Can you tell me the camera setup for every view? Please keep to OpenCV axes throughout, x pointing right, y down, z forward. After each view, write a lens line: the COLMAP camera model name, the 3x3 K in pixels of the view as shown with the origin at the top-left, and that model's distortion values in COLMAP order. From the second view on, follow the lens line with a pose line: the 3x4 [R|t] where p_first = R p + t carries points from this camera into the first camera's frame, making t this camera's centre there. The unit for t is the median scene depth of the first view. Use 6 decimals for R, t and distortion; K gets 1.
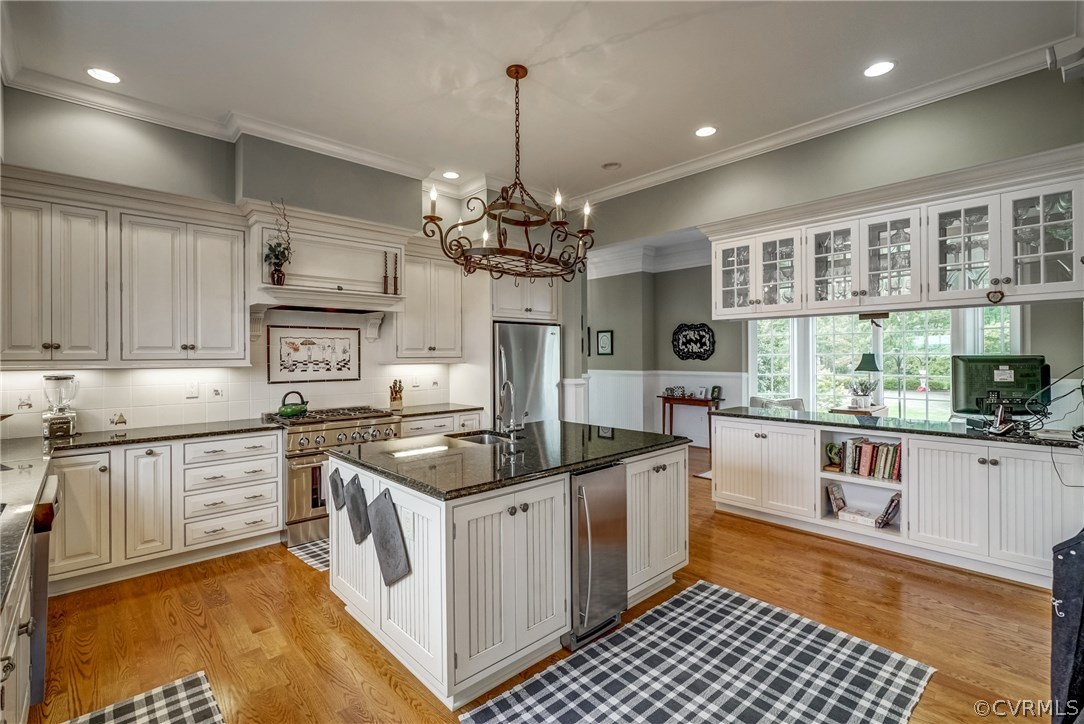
lens RADIAL K [[492.6, 0, 540.7], [0, 492.6, 357.2], [0, 0, 1]] dist [-0.002984, 0.000293]
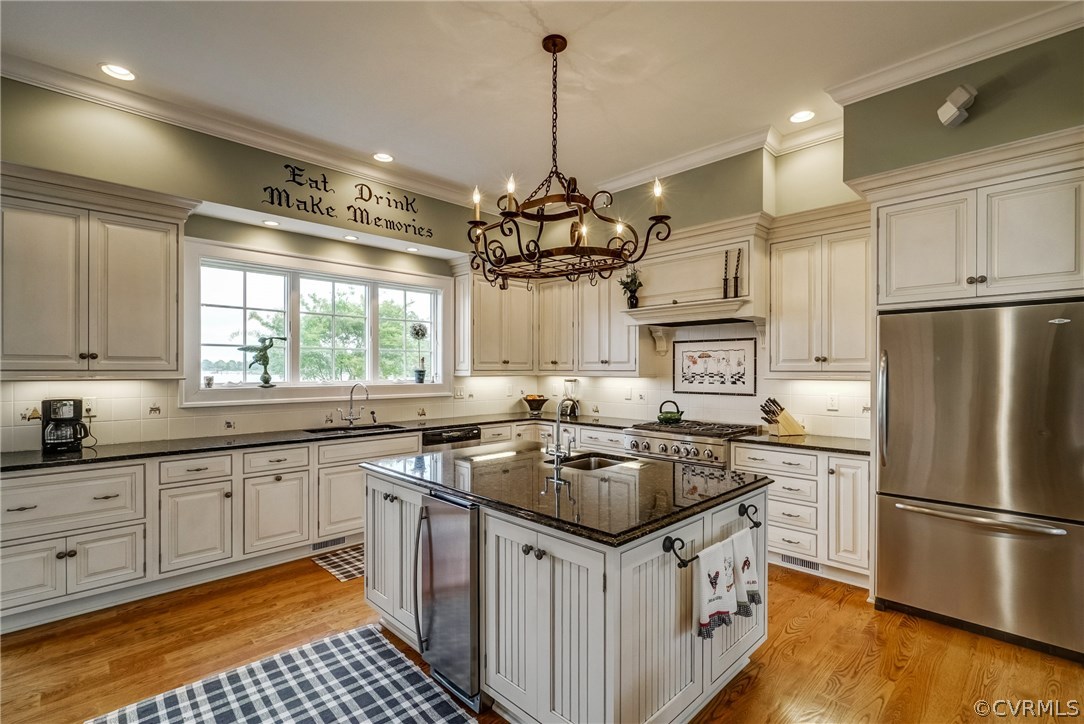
lens RADIAL K [[498.8, 0, 546.7], [0, 498.8, 373.5], [0, 0, 1]] dist [-0.001809, 0.000338]
pose [[0.035561, 0.014231, -0.999266, 0.637323], [-0.004641, 0.999890, 0.014074, -0.006218], [0.999357, 0.004137, 0.035624, 0.726081]]
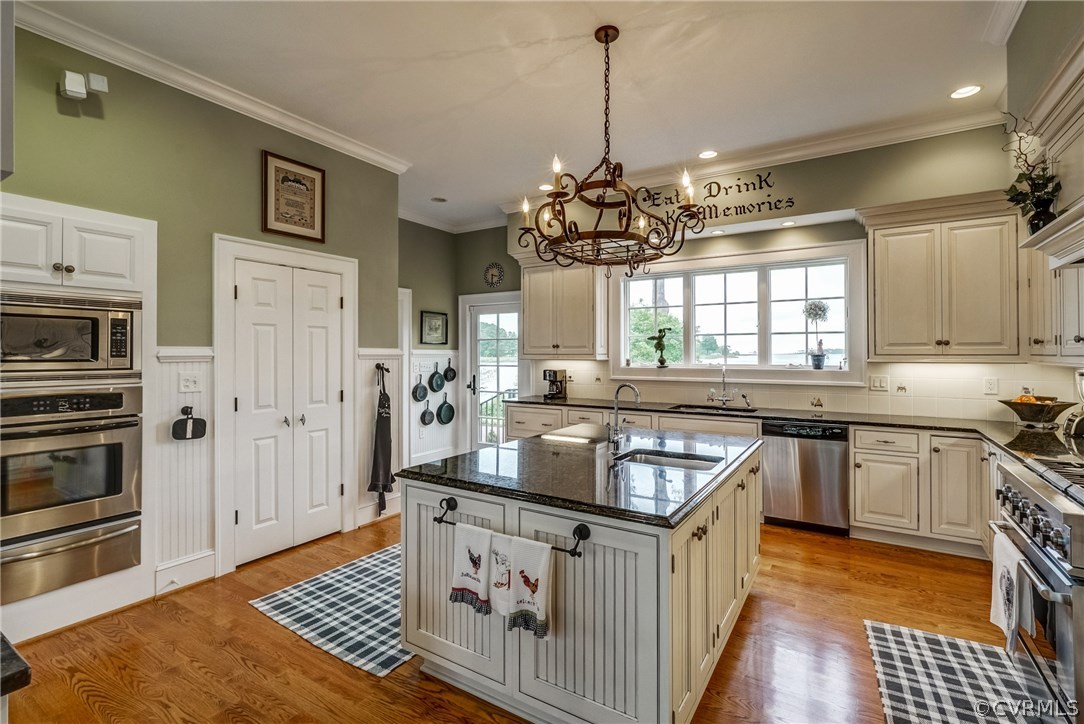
lens RADIAL K [[503.3, 0, 541.4], [0, 503.3, 351.9], [0, 0, 1]] dist [-0.000889, 0.000220]
pose [[-0.966514, 0.006092, -0.256541, 0.228863], [0.005587, 0.999981, 0.002696, -0.007364], [0.256552, 0.001172, -0.966530, 1.401503]]
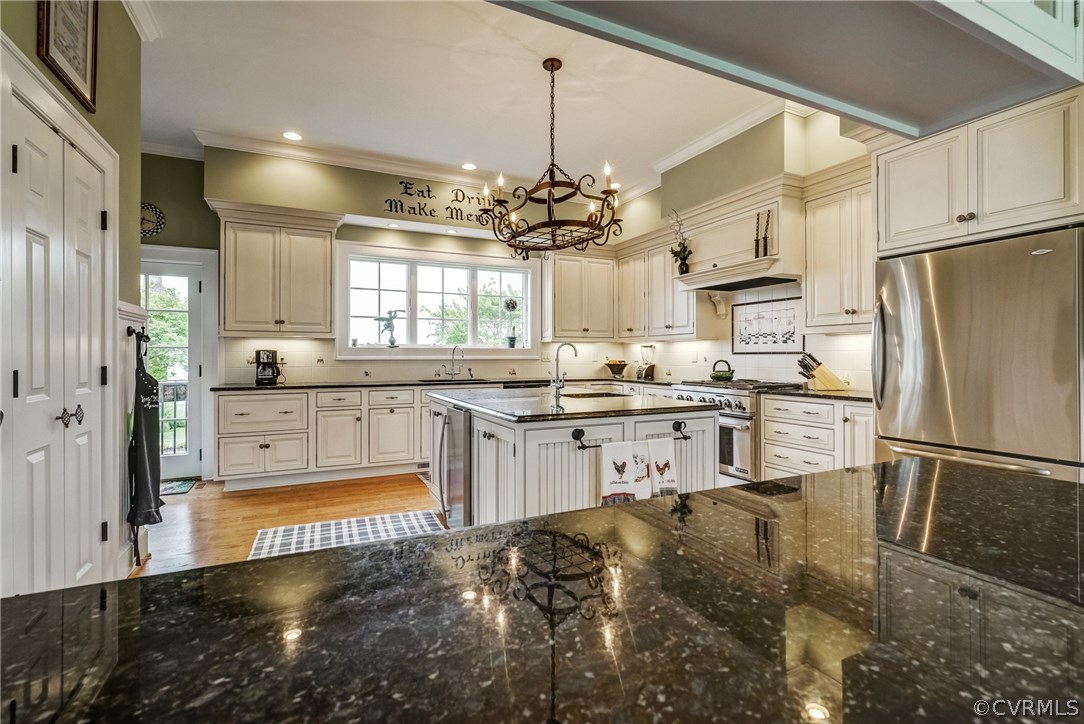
lens RADIAL K [[492.6, 0, 540.7], [0, 492.6, 357.2], [0, 0, 1]] dist [-0.002984, 0.000293]
pose [[-0.296681, 0.007896, -0.954944, 0.779445], [-0.000435, 0.999965, 0.008403, 0.056028], [0.954976, 0.002908, -0.296667, 0.992045]]
